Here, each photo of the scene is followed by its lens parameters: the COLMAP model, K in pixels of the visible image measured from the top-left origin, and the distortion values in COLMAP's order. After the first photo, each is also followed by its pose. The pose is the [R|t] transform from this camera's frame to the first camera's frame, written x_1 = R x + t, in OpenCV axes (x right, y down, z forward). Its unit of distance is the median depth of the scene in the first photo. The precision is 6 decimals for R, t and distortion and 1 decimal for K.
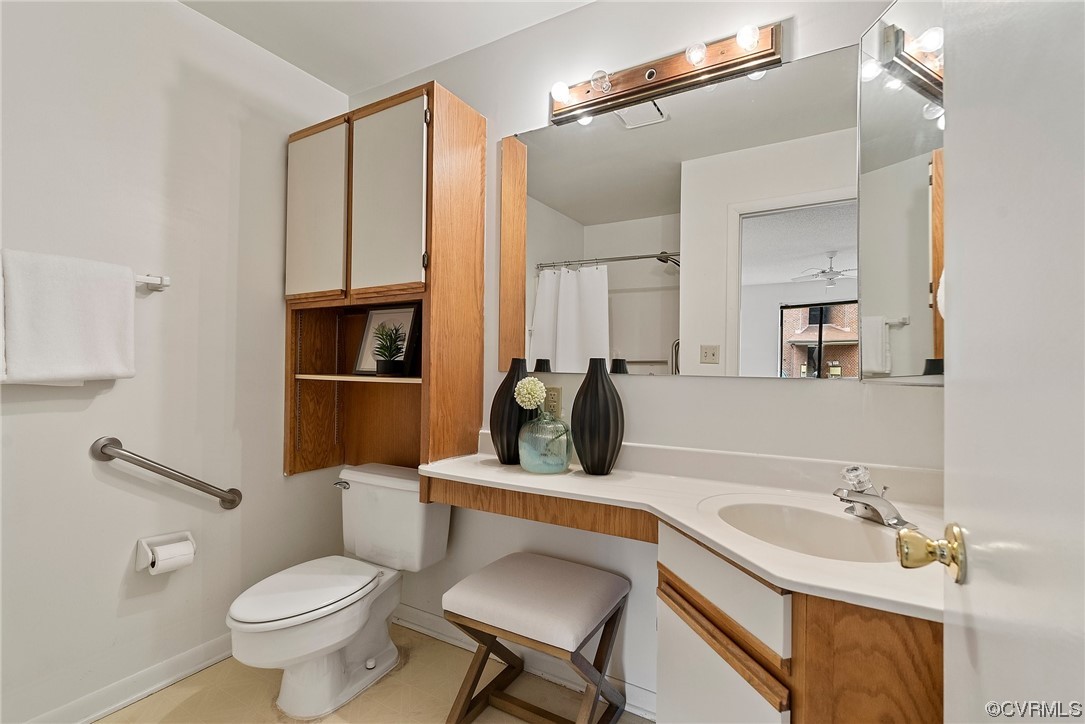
lens RADIAL K [[492.4, 0, 545.5], [0, 492.4, 360.9], [0, 0, 1]] dist [-0.010344, 0.004927]
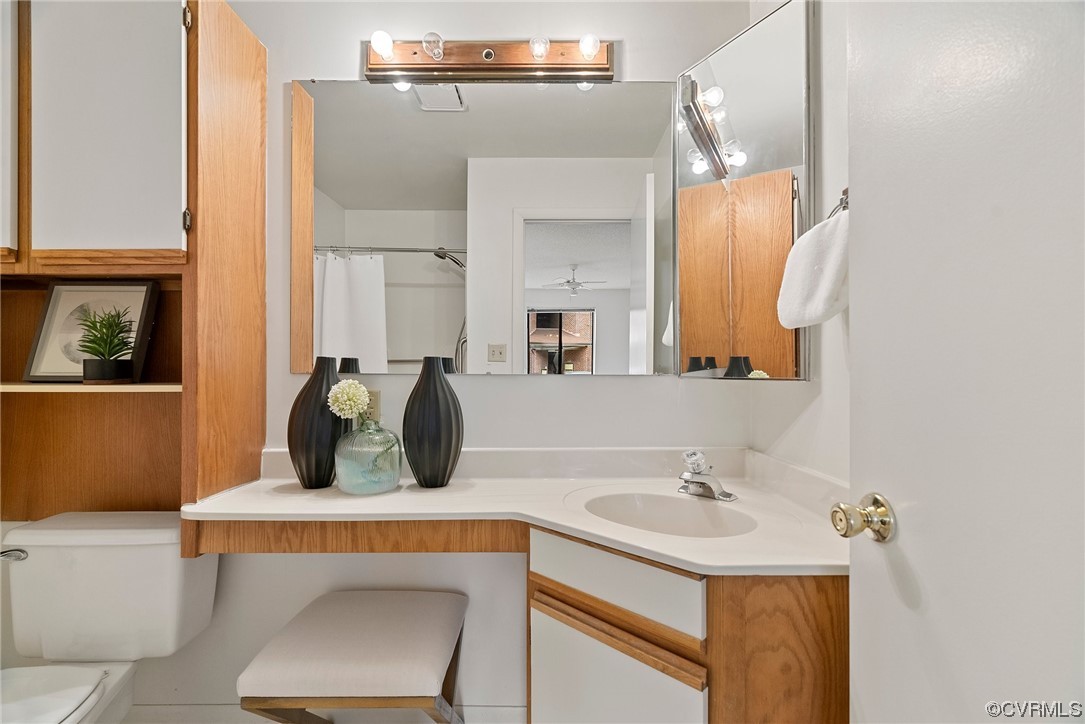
lens RADIAL K [[492.4, 0, 543.4], [0, 492.4, 364.5], [0, 0, 1]] dist [-0.010344, 0.004927]
pose [[0.864307, -0.006343, 0.502924, -0.168619], [0.002245, 0.999959, 0.008755, 0.001341], [-0.502959, -0.006438, 0.864286, 0.129978]]
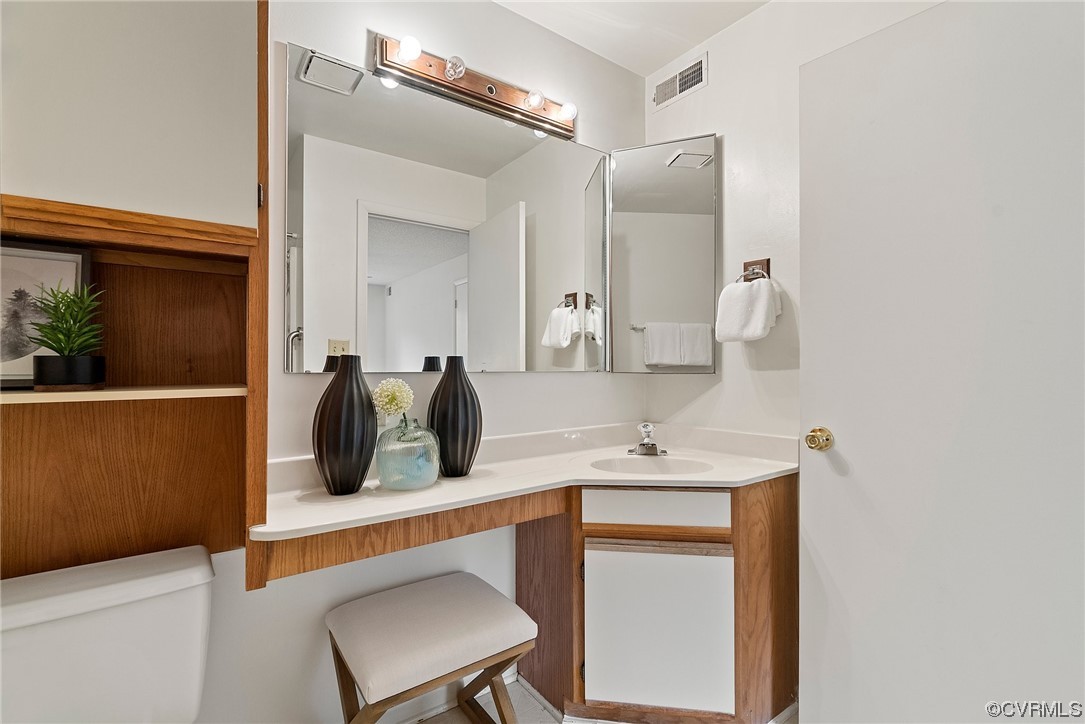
lens RADIAL K [[492.4, 0, 551.1], [0, 492.4, 362.1], [0, 0, 1]] dist [-0.010344, 0.004927]
pose [[0.397891, -0.005877, 0.917414, -0.703484], [-0.006360, 0.999938, 0.009164, -0.003530], [-0.917411, -0.009481, 0.397829, 0.445023]]
